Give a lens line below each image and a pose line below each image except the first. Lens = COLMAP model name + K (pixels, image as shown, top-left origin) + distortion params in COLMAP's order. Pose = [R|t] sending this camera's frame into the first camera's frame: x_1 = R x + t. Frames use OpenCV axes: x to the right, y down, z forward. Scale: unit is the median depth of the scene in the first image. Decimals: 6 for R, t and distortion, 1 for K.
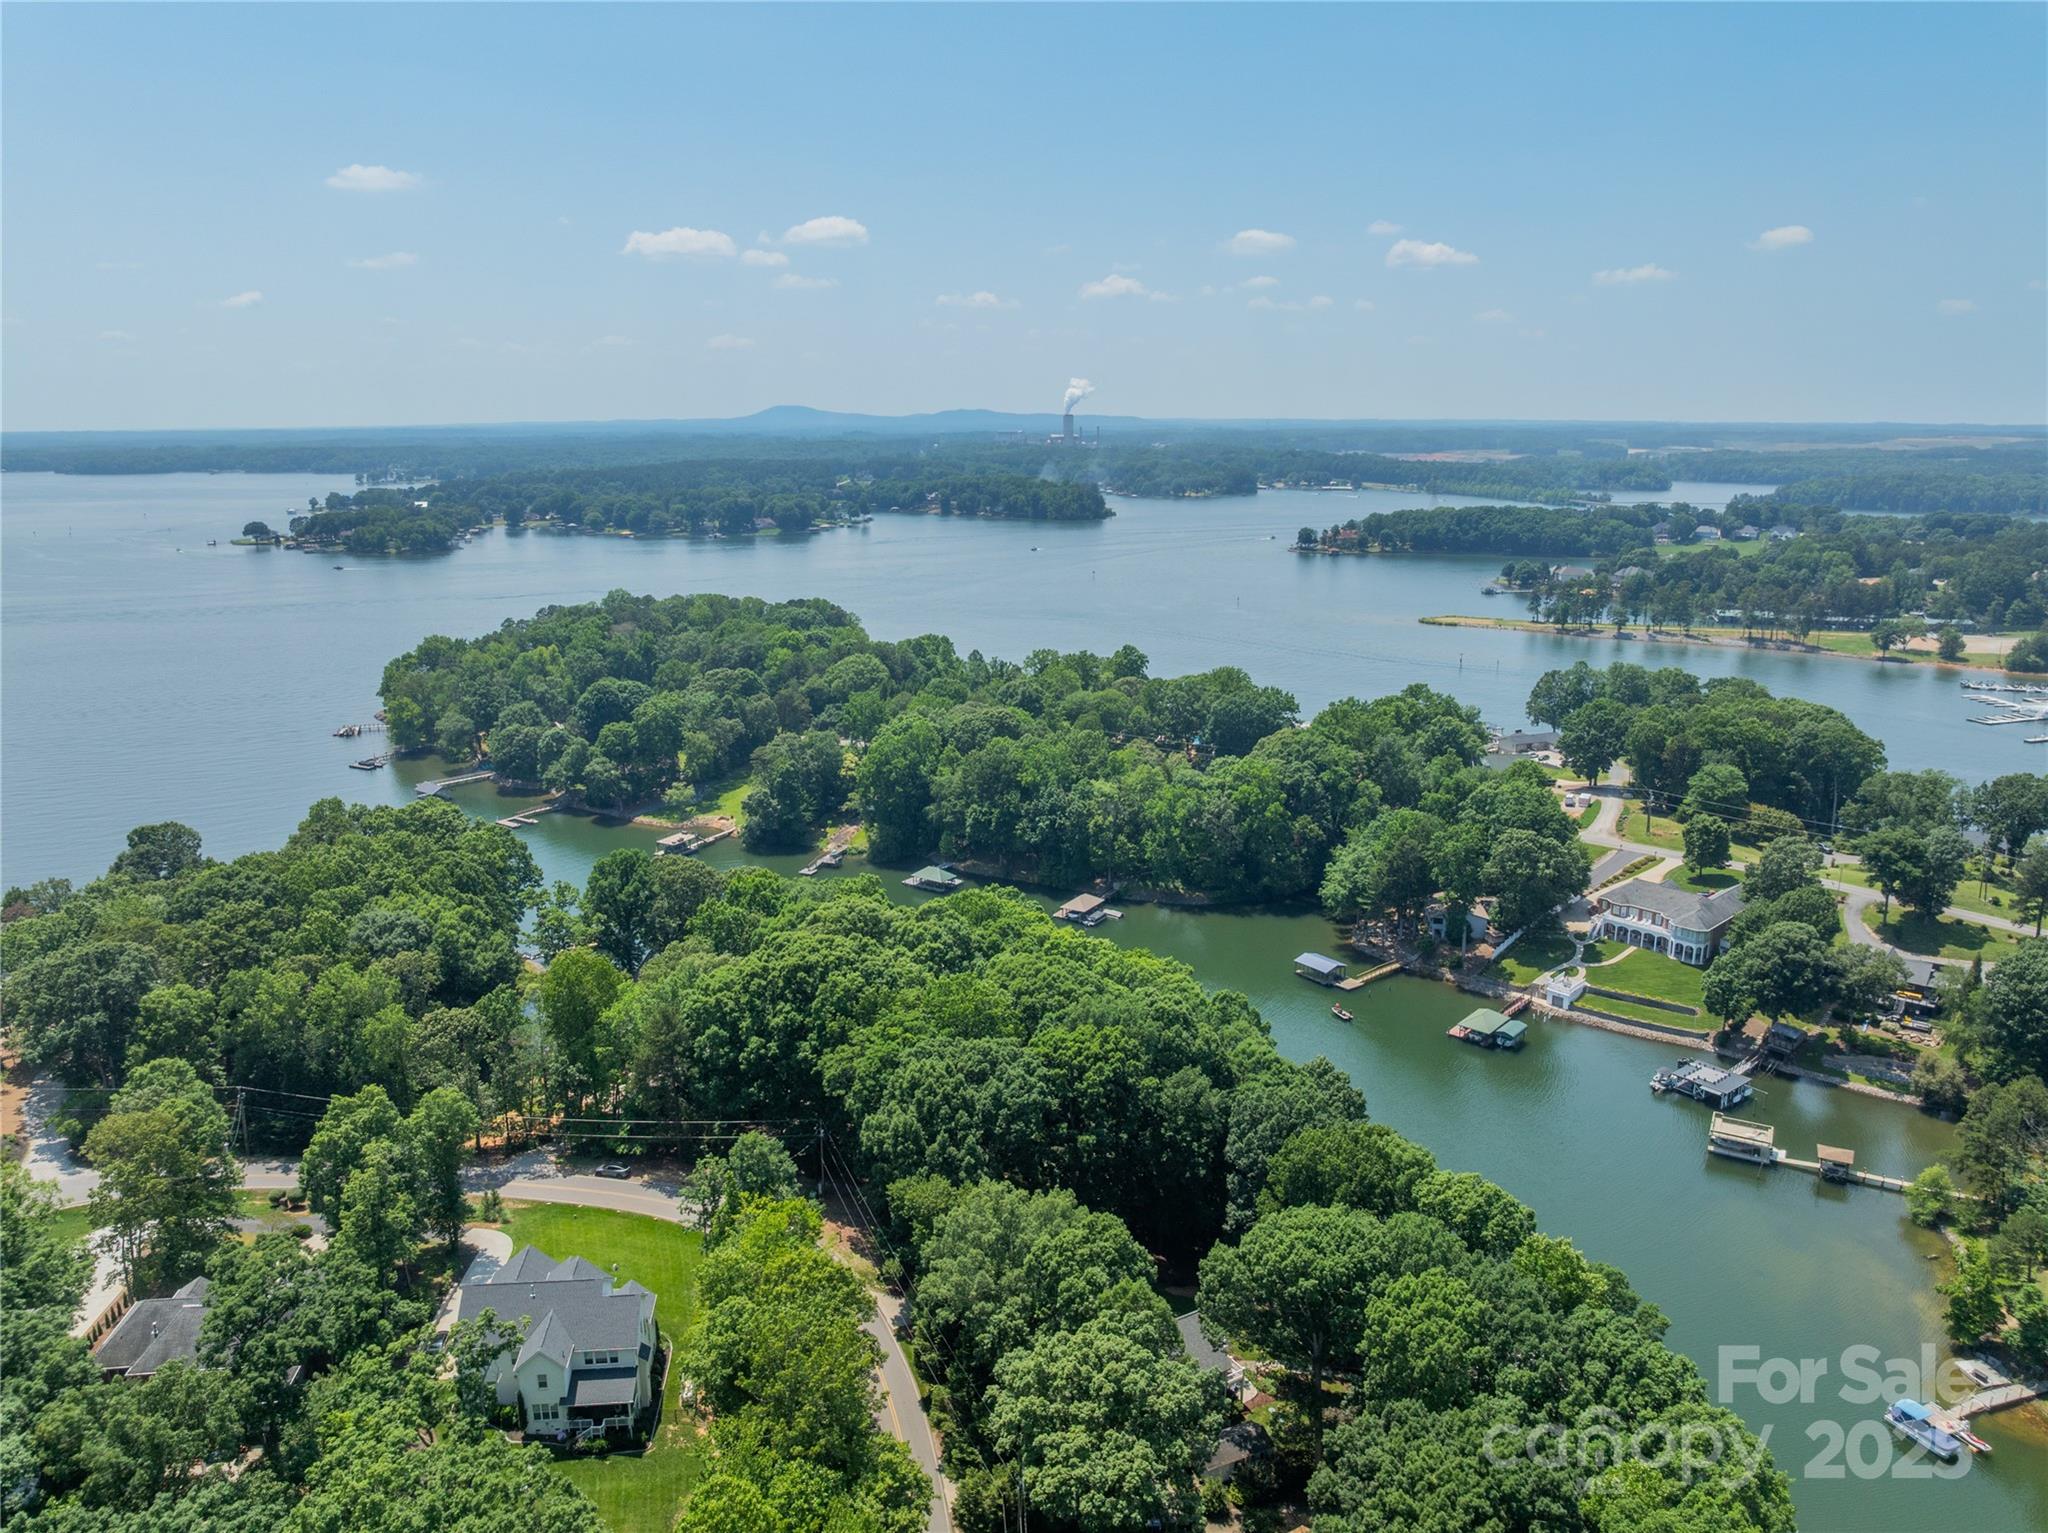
lens RADIAL K [[1416.7, 0, 1024.0], [0, 1416.7, 766.5], [0, 0, 1]] dist [-0.038722, -0.001178]
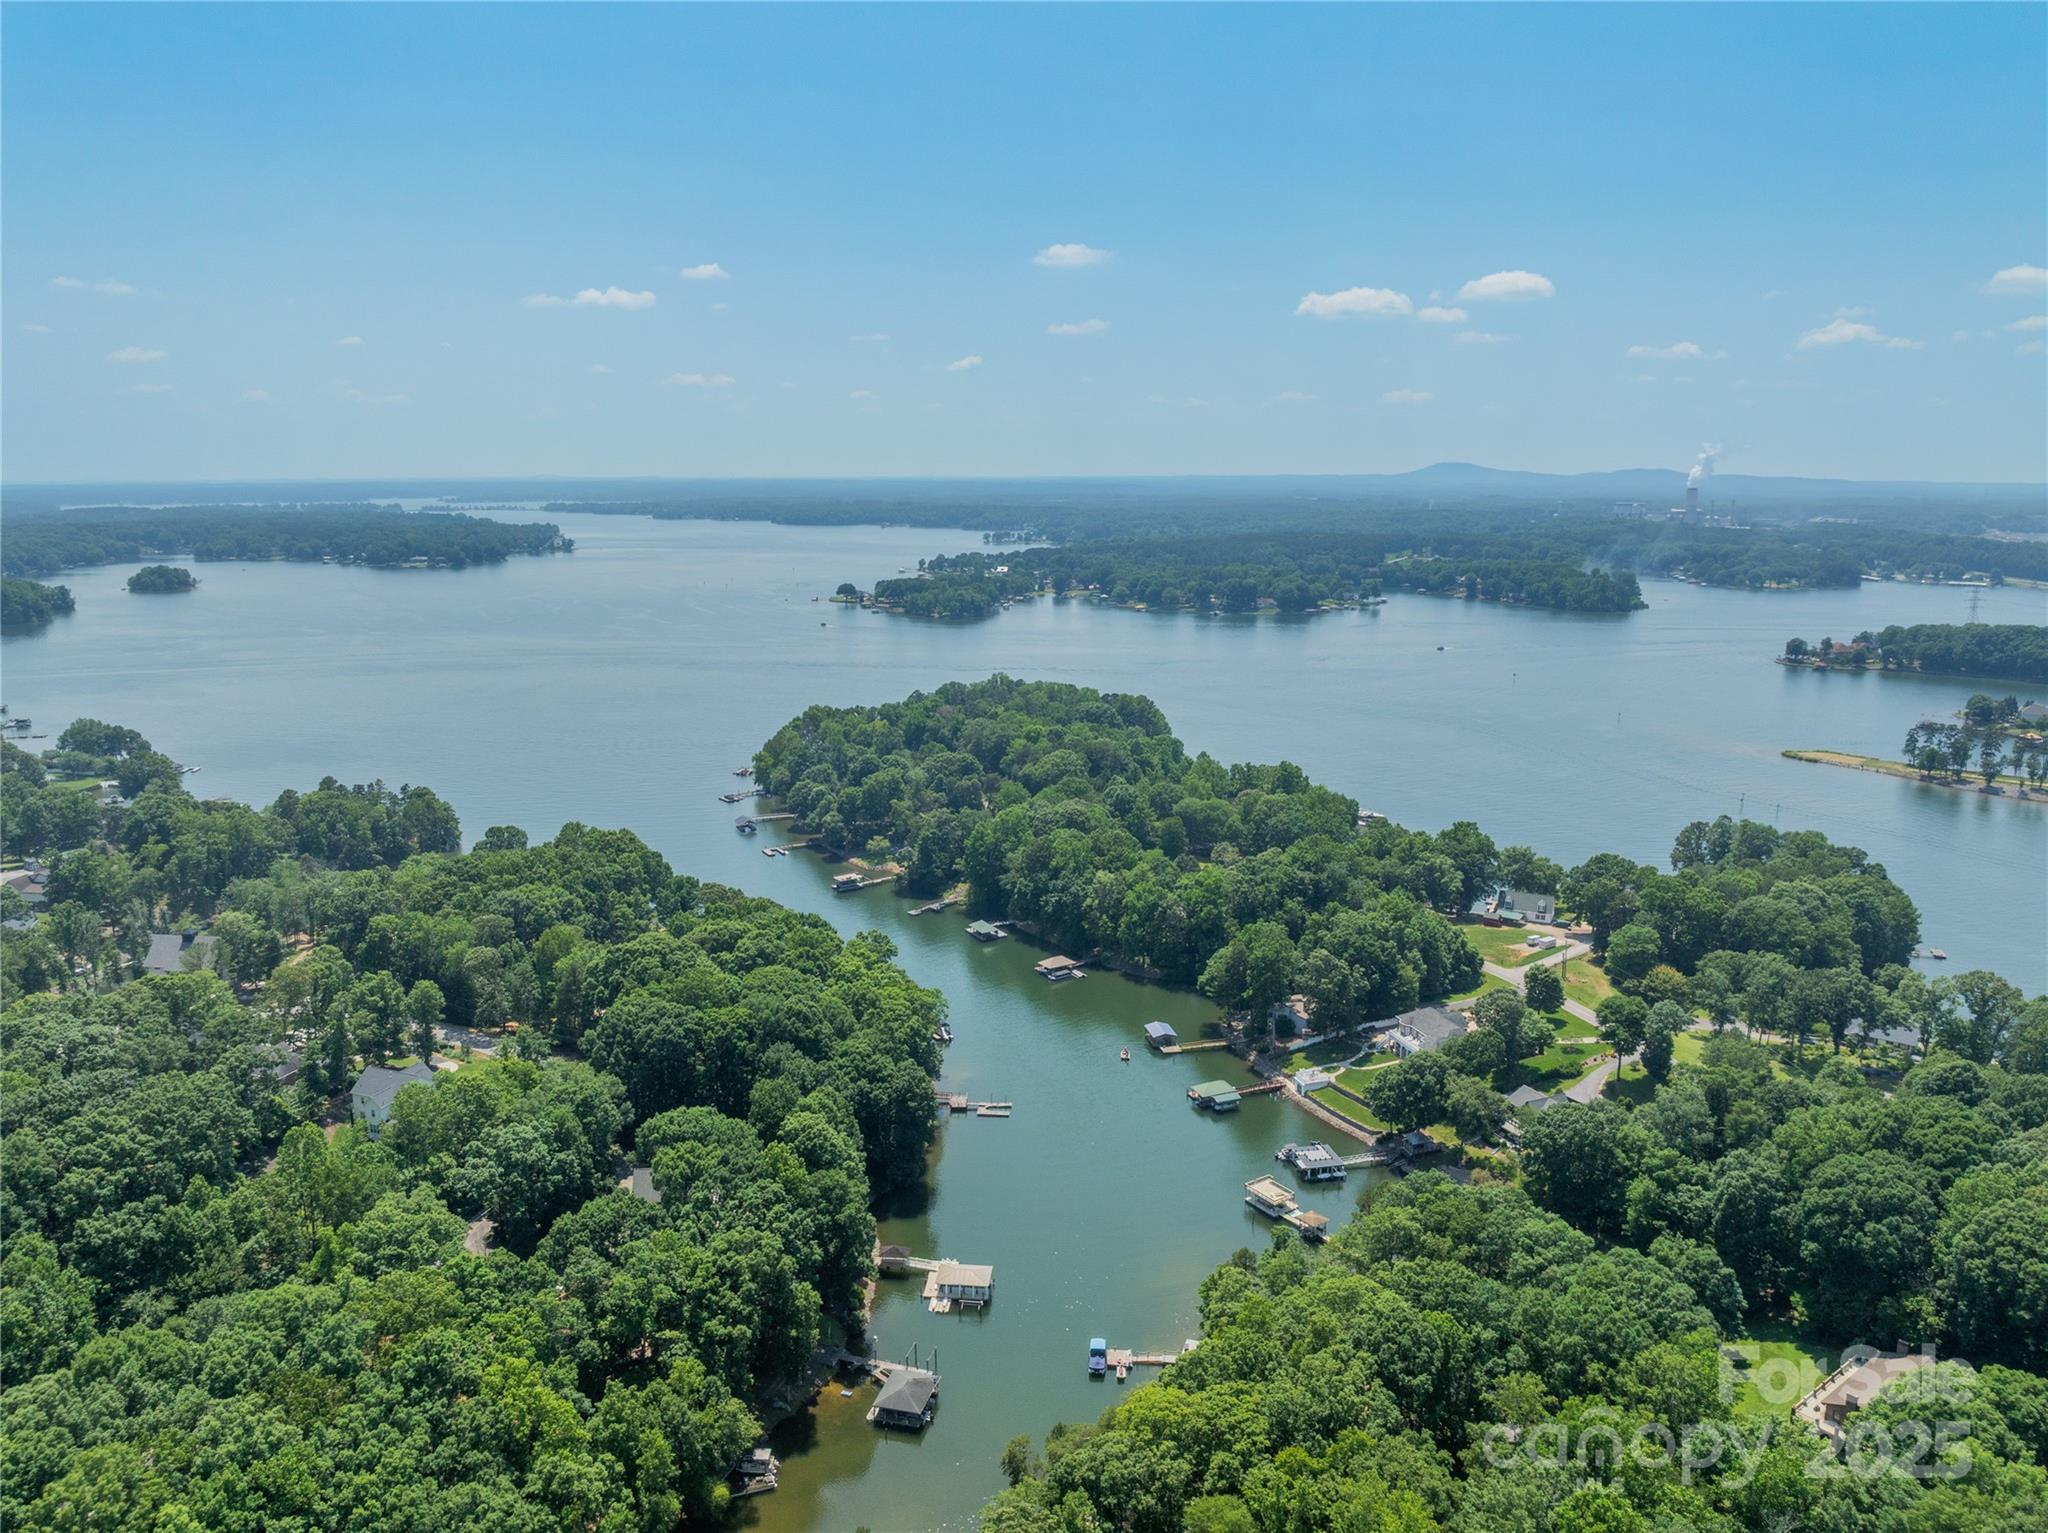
lens RADIAL K [[1416.7, 0, 1024.0], [0, 1416.7, 766.5], [0, 0, 1]] dist [-0.038722, -0.001178]
pose [[0.902849, 0.091270, -0.420159, 0.115439], [-0.107564, 0.994082, -0.015194, -0.012816], [0.416285, 0.058912, 0.907323, -0.046028]]
